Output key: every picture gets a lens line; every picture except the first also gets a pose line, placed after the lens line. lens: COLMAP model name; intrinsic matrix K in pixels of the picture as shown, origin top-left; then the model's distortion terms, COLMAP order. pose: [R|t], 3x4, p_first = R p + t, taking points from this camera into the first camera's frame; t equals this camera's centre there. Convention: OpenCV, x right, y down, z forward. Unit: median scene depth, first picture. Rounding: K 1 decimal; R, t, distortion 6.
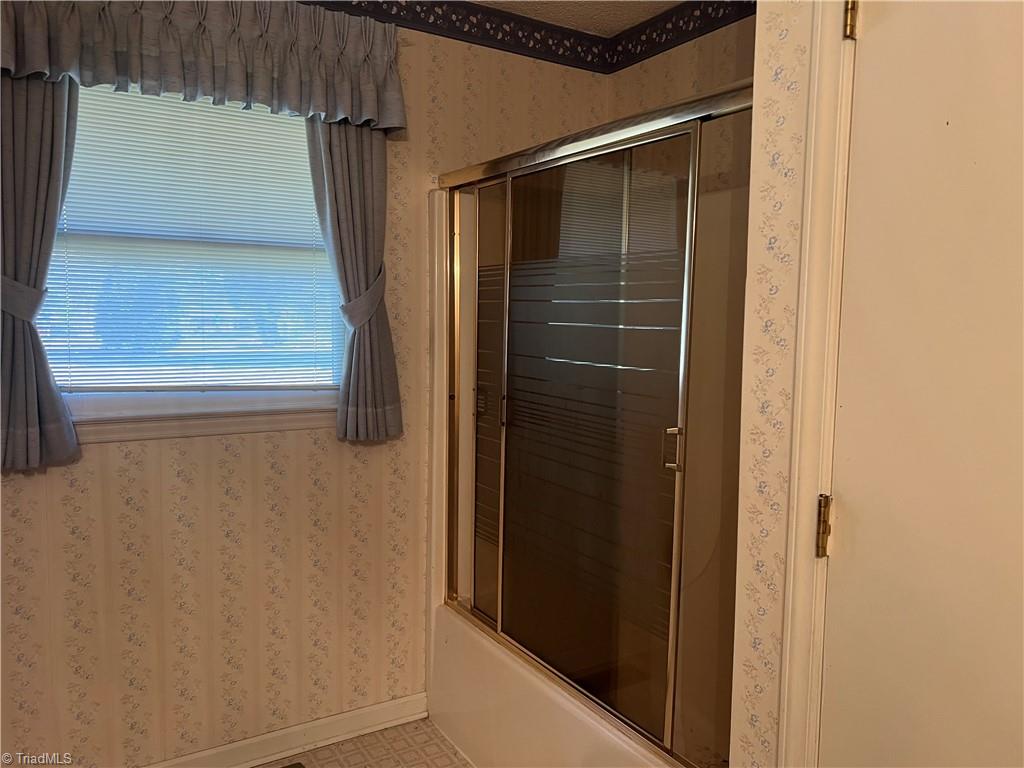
lens RADIAL K [[782.3, 0, 511.6], [0, 782.3, 383.2], [0, 0, 1]] dist [0.064903, -0.047815]
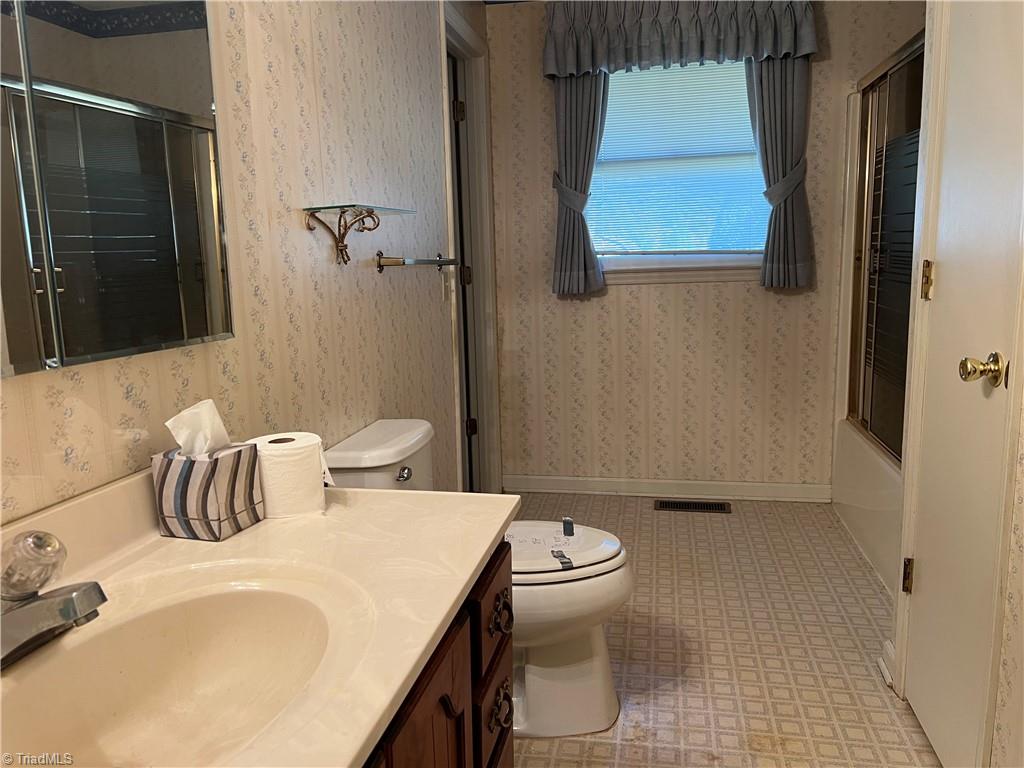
lens RADIAL K [[782.3, 0, 514.1], [0, 782.3, 380.3], [0, 0, 1]] dist [0.064903, -0.047815]
pose [[0.738202, 0.072487, -0.670673, 0.447018], [-0.018057, 0.995977, 0.087772, 0.129009], [0.674338, -0.052683, 0.736541, -0.391905]]
